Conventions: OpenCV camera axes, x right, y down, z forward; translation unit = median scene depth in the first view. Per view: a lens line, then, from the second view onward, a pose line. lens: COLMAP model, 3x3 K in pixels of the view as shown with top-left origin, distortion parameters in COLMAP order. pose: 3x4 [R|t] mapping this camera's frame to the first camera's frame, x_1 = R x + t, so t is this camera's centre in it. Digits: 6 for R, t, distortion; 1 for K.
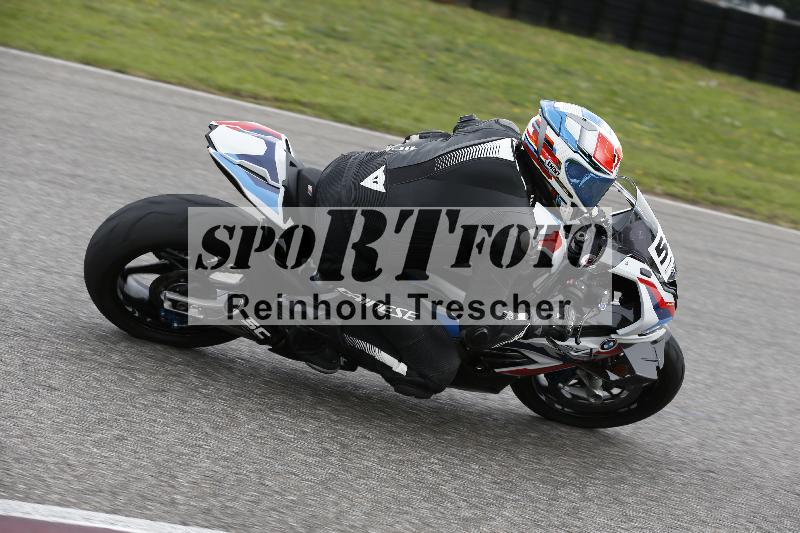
lens RADIAL K [[2755.1, 0, 400.0], [0, 2755.1, 266.5], [0, 0, 1]] dist [0.148919, -0.618958]
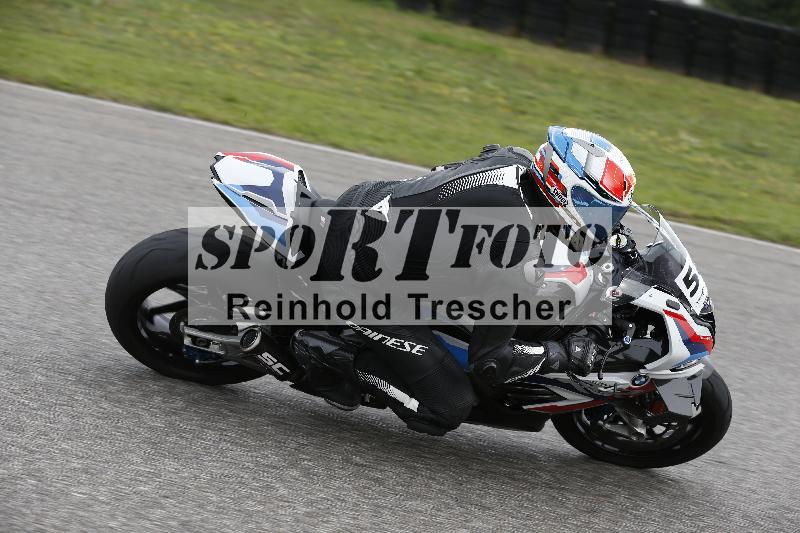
lens RADIAL K [[2755.1, 0, 400.0], [0, 2755.1, 266.5], [0, 0, 1]] dist [0.148919, -0.618958]
pose [[0.994149, -0.007642, -0.107744, 0.099223], [0.005352, 0.999754, -0.021522, 0.009208], [0.107882, 0.020819, 0.993946, 0.033466]]
